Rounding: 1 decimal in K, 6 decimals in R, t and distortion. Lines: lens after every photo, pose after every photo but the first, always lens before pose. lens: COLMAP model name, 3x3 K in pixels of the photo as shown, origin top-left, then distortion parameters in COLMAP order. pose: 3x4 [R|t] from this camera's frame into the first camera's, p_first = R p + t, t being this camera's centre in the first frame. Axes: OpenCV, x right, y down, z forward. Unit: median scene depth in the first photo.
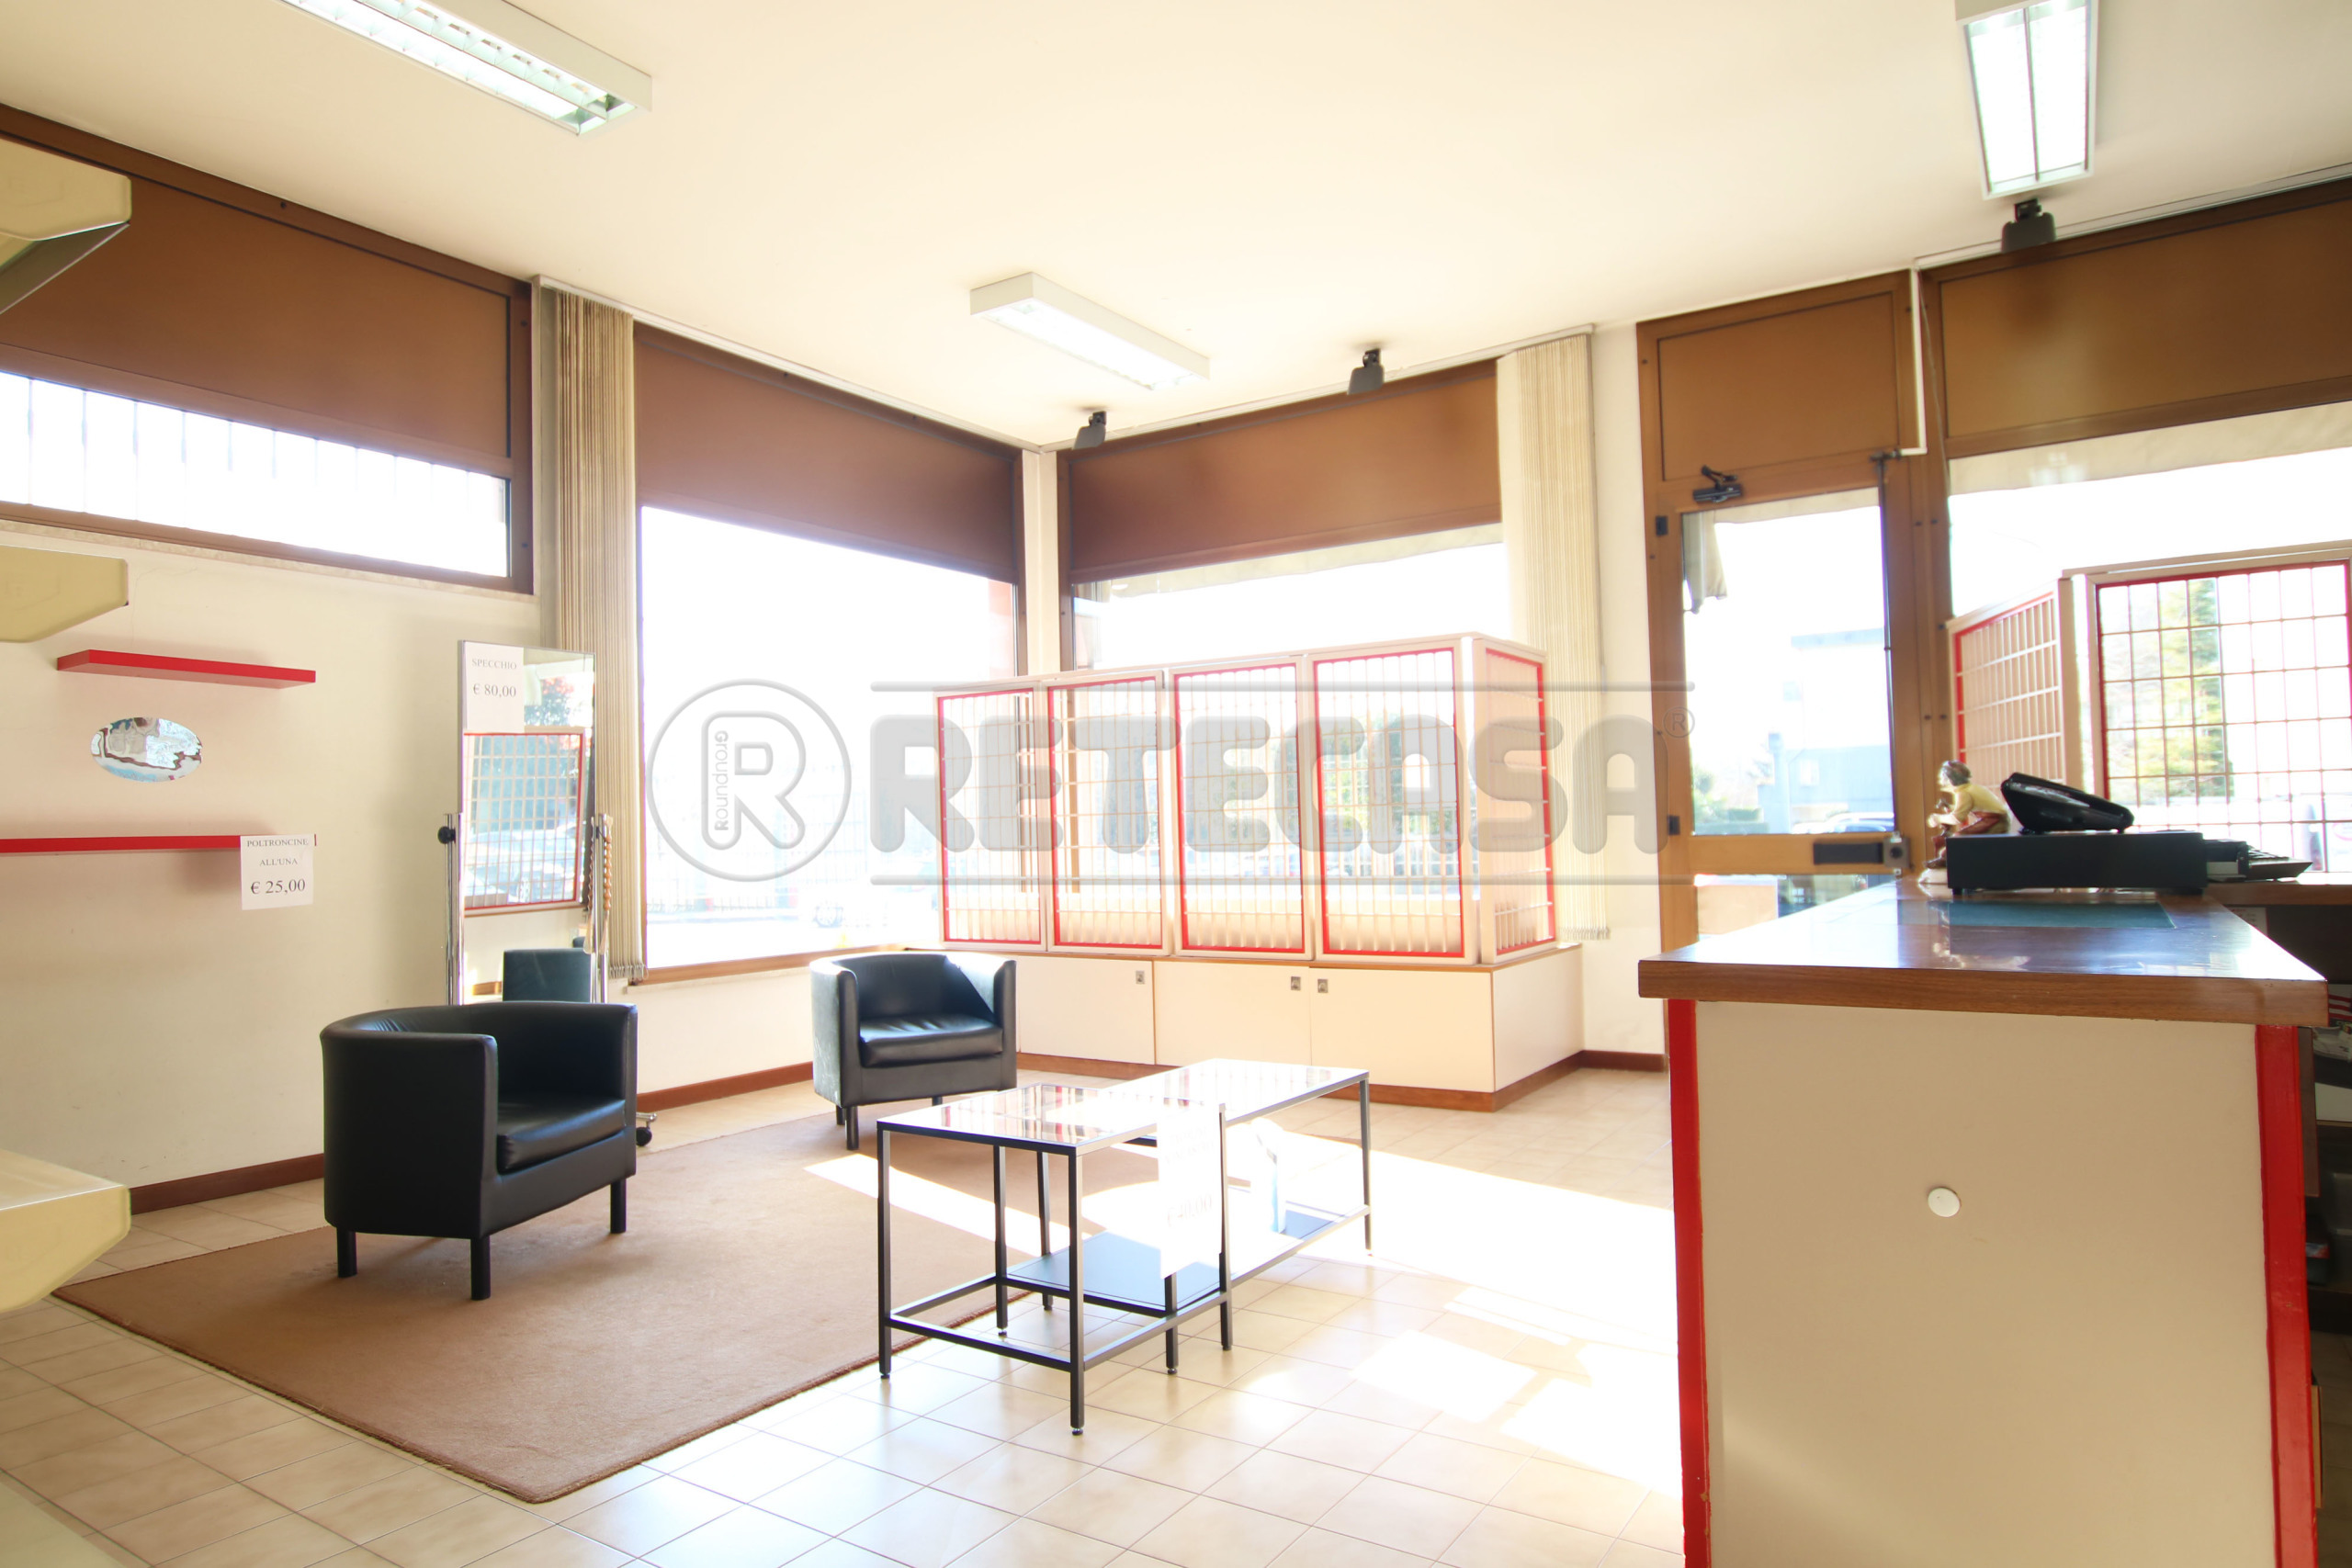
lens RADIAL K [[1402.9, 0, 1168.3], [0, 1402.9, 787.6], [0, 0, 1]] dist [-0.013804, 0.000501]
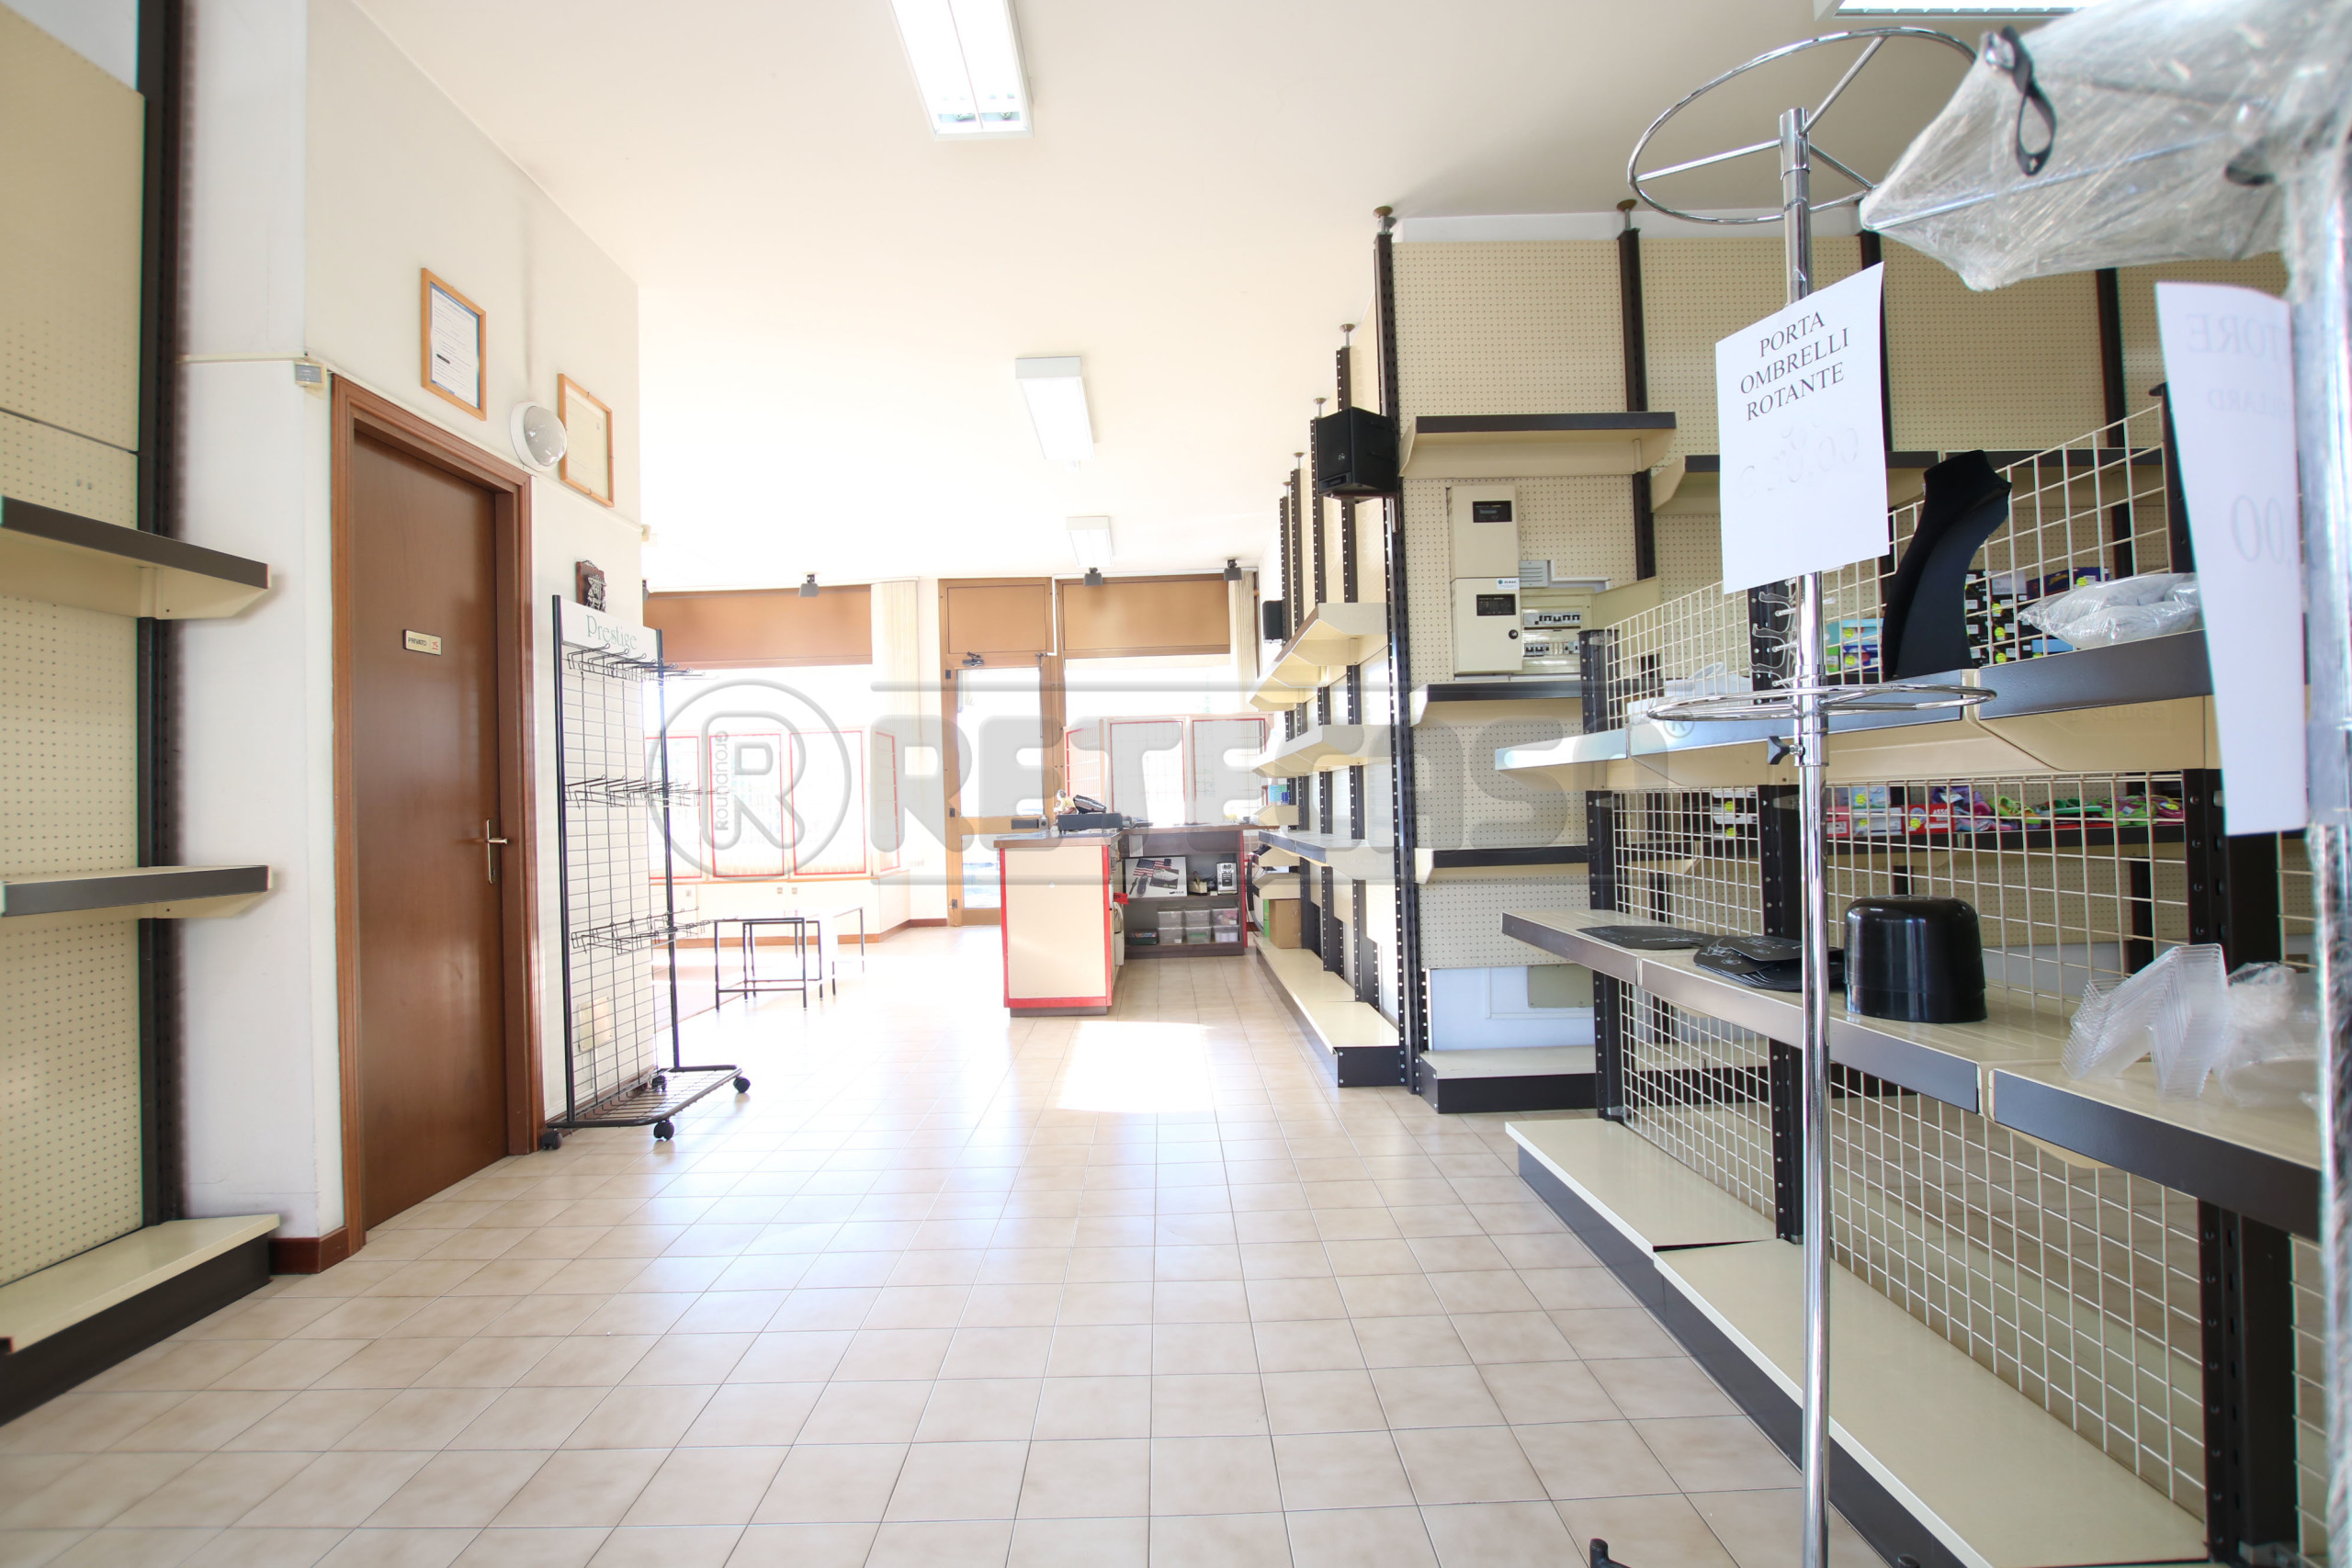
lens RADIAL K [[1110.3, 0, 1166.3], [0, 1110.3, 784.6], [0, 0, 1]] dist [-0.021950, 0.000621]
pose [[0.830539, 0.008921, 0.556889, -0.334215], [-0.008929, 0.999956, -0.002701, -0.014945], [-0.556889, -0.002729, 0.830582, -0.637795]]
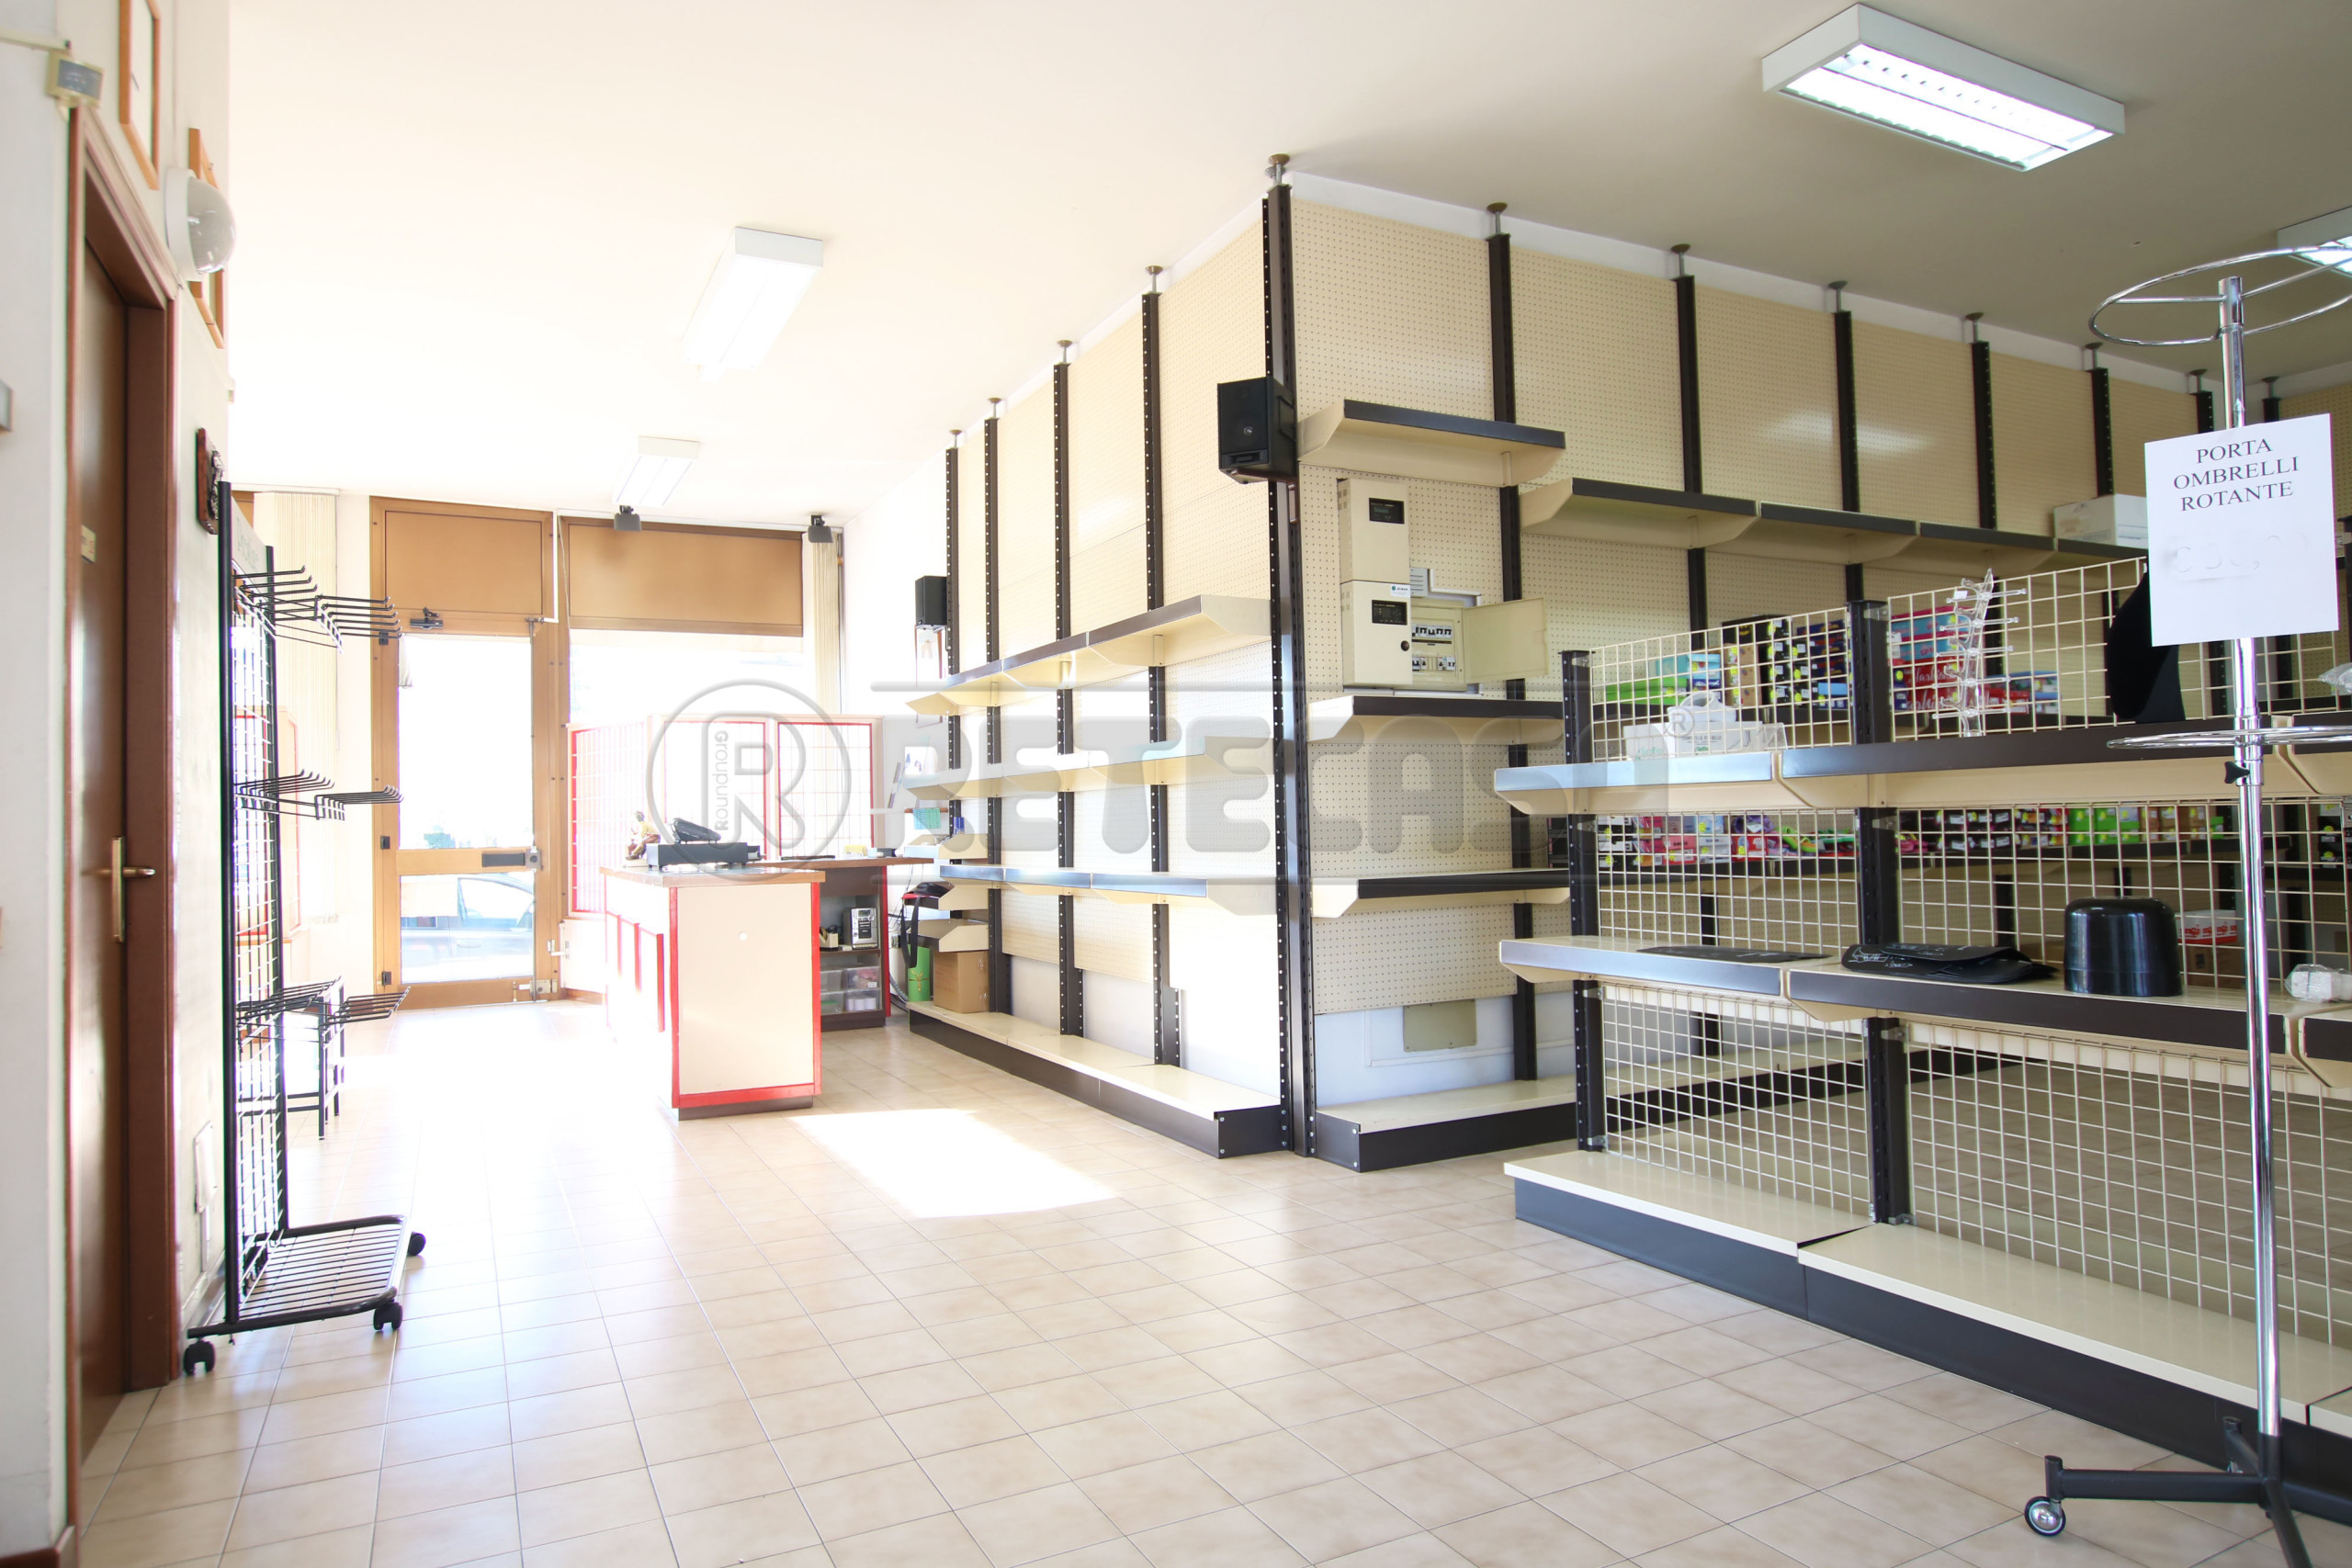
lens RADIAL K [[1424.9, 0, 1176.0], [0, 1424.9, 784.0], [0, 0, 1]] dist [-0.020729, 0.002388]
pose [[0.488560, 0.036734, 0.871757, -0.550912], [-0.019555, 0.999323, -0.031151, -0.004553], [-0.872311, -0.001828, 0.488948, -0.467701]]
